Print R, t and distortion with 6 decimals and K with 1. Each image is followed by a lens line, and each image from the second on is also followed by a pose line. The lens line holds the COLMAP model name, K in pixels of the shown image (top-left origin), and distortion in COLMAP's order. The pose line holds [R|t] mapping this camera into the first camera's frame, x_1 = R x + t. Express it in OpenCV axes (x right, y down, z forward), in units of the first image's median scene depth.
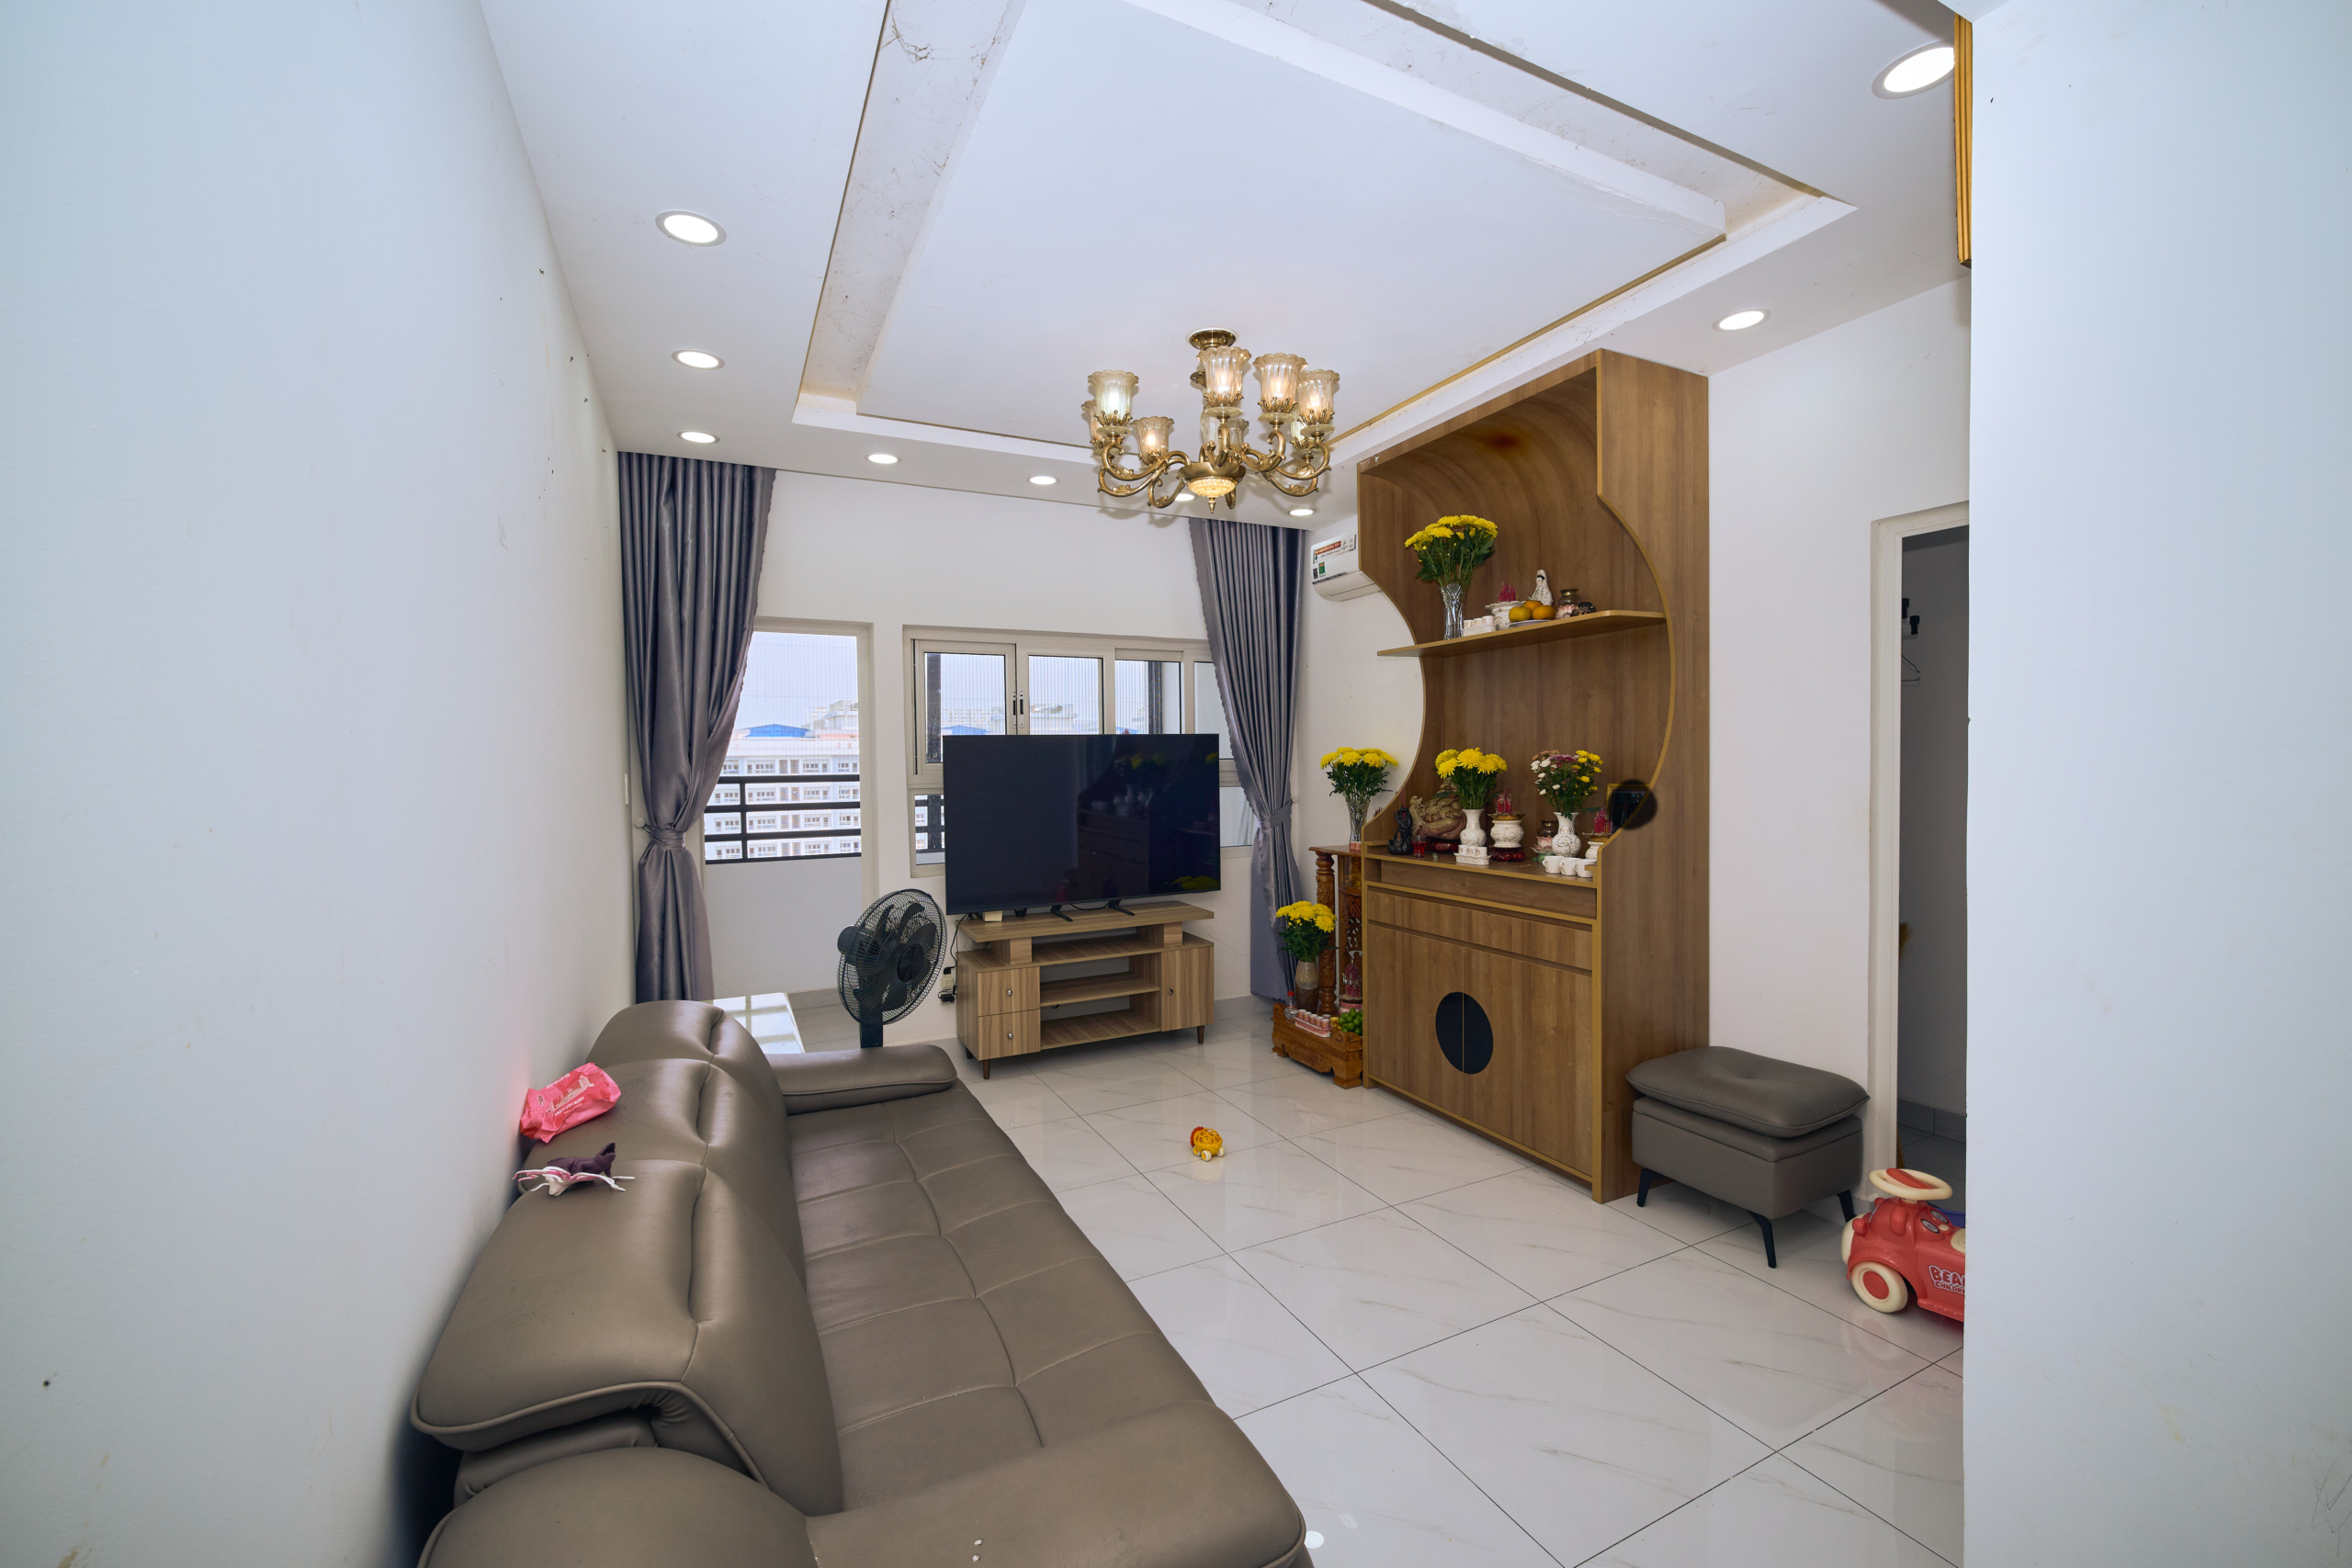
lens RADIAL K [[936.3, 0, 1176.0], [0, 936.3, 784.0], [0, 0, 1]] dist [-0.018398, 0.006369]
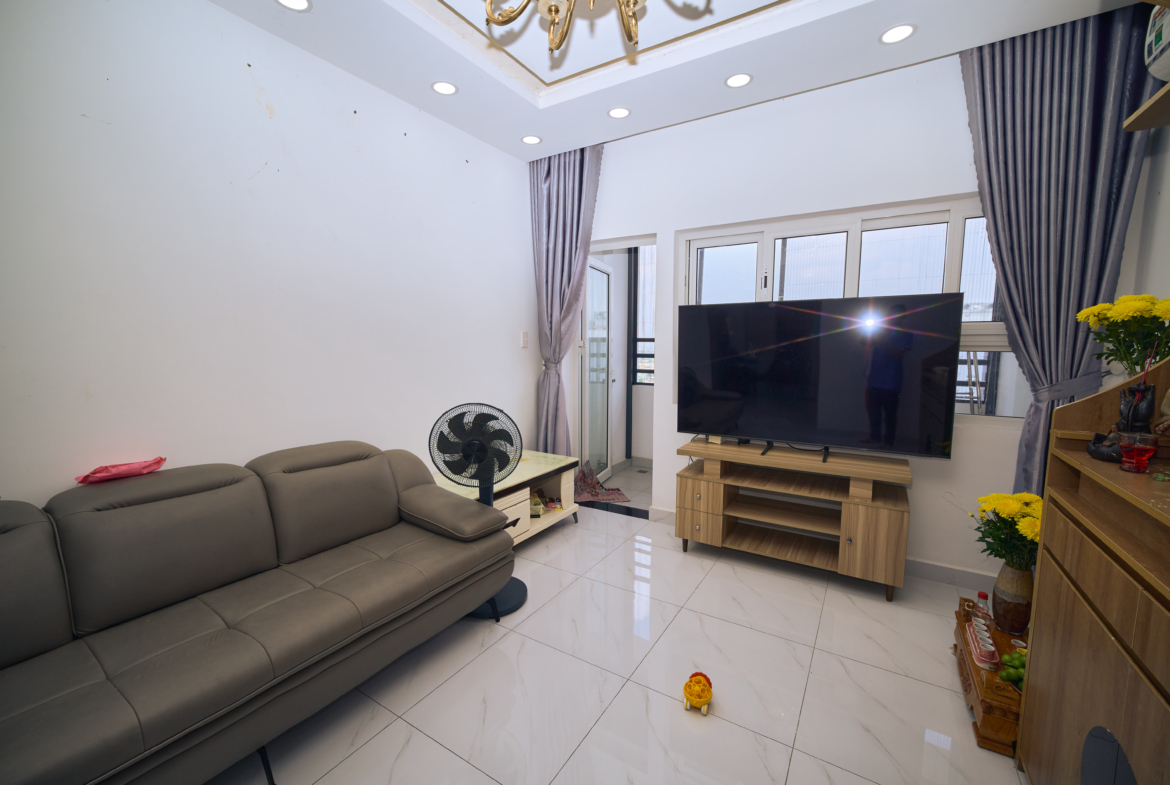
lens RADIAL K [[465.8, 0, 585.0], [0, 465.8, 392.5], [0, 0, 1]] dist [-0.018398, 0.006369]
pose [[0.531210, 0.104663, -0.840751, 0.258514], [-0.031092, 0.994080, 0.104105, 0.009409], [0.846670, -0.029161, 0.531319, 0.471119]]
